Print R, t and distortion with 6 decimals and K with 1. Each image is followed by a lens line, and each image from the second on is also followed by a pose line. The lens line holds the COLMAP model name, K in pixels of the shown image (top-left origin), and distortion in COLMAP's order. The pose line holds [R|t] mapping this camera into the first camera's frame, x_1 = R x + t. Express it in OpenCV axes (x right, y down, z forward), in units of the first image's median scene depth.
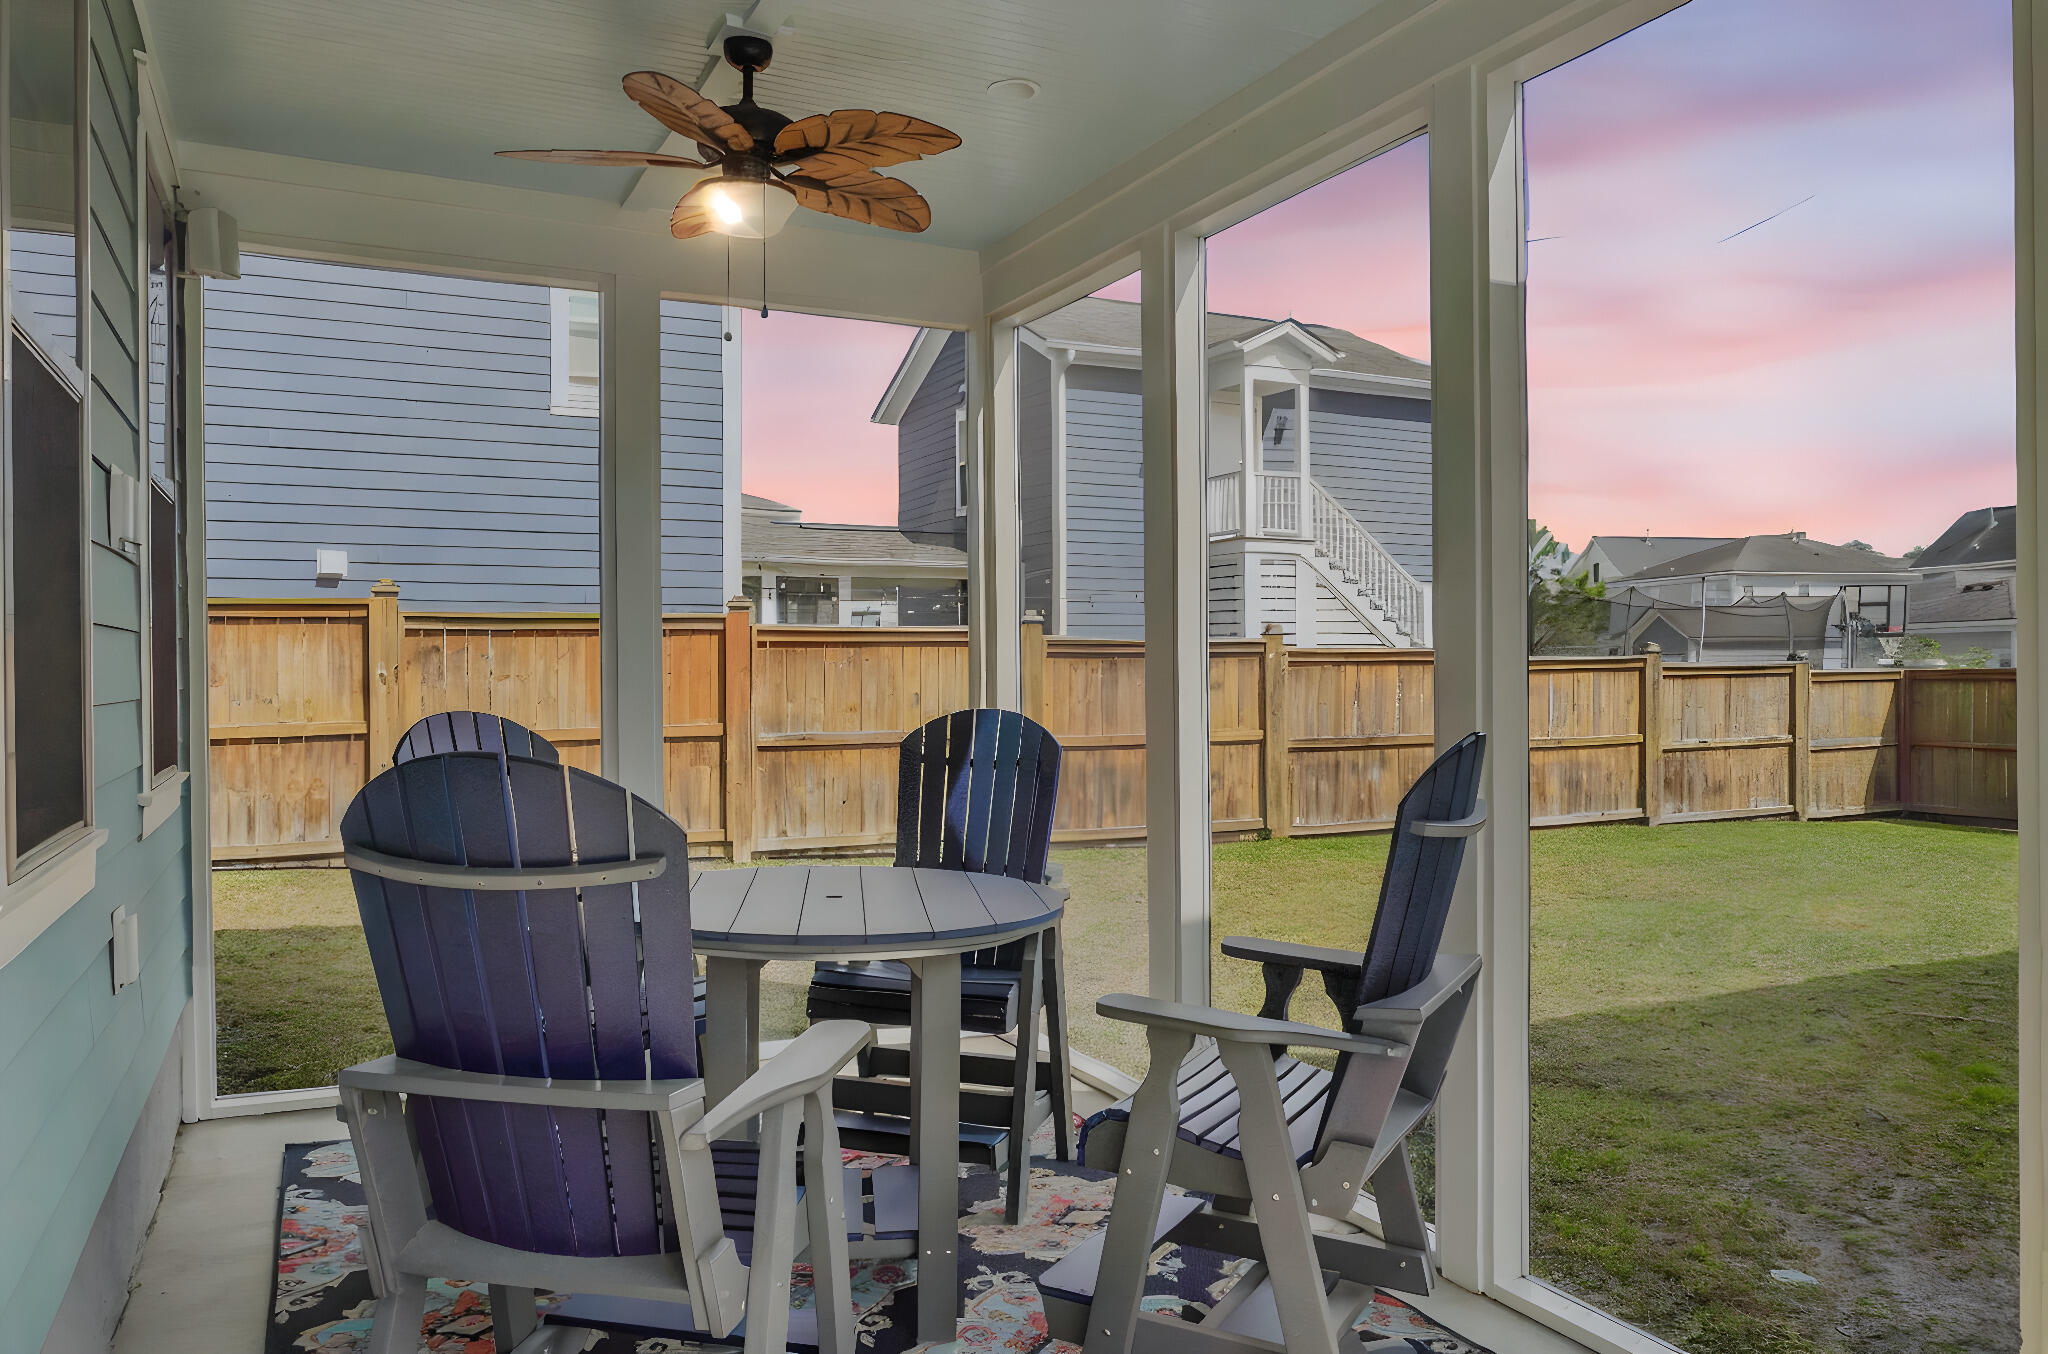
lens RADIAL K [[1432.2, 0, 1022.1], [0, 1432.2, 684.4], [0, 0, 1]] dist [-0.042783, 0.045182]
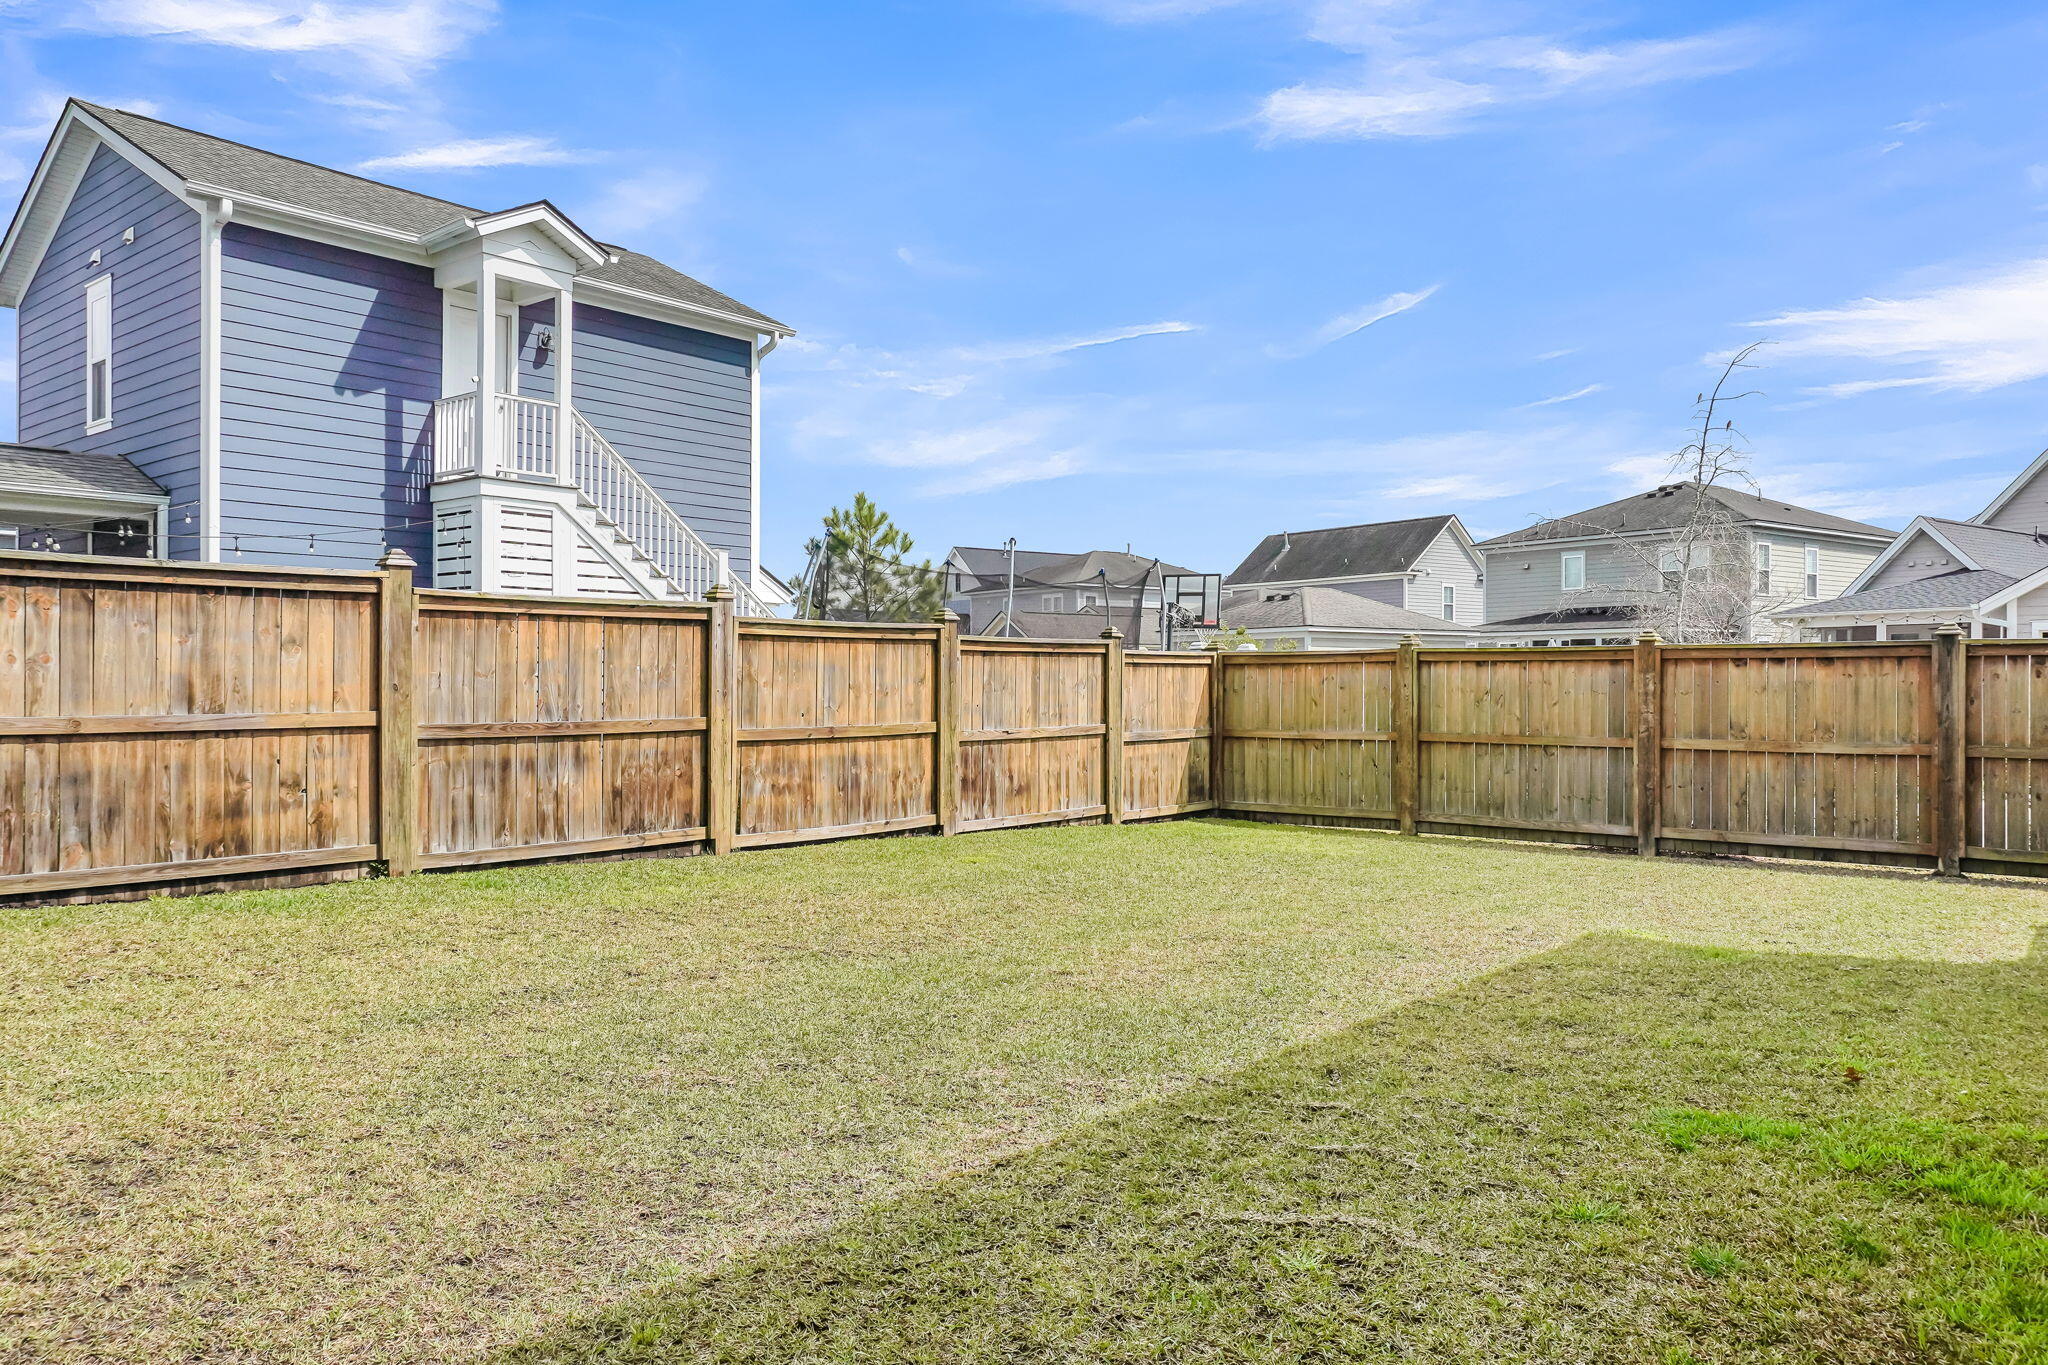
lens RADIAL K [[1452.2, 0, 1028.6], [0, 1452.2, 688.1], [0, 0, 1]] dist [-0.005142, -0.003557]
pose [[0.910291, 0.007908, 0.413894, 0.132229], [-0.006013, 0.999965, -0.005880, 0.018658], [-0.413926, 0.002864, 0.910306, 0.211843]]
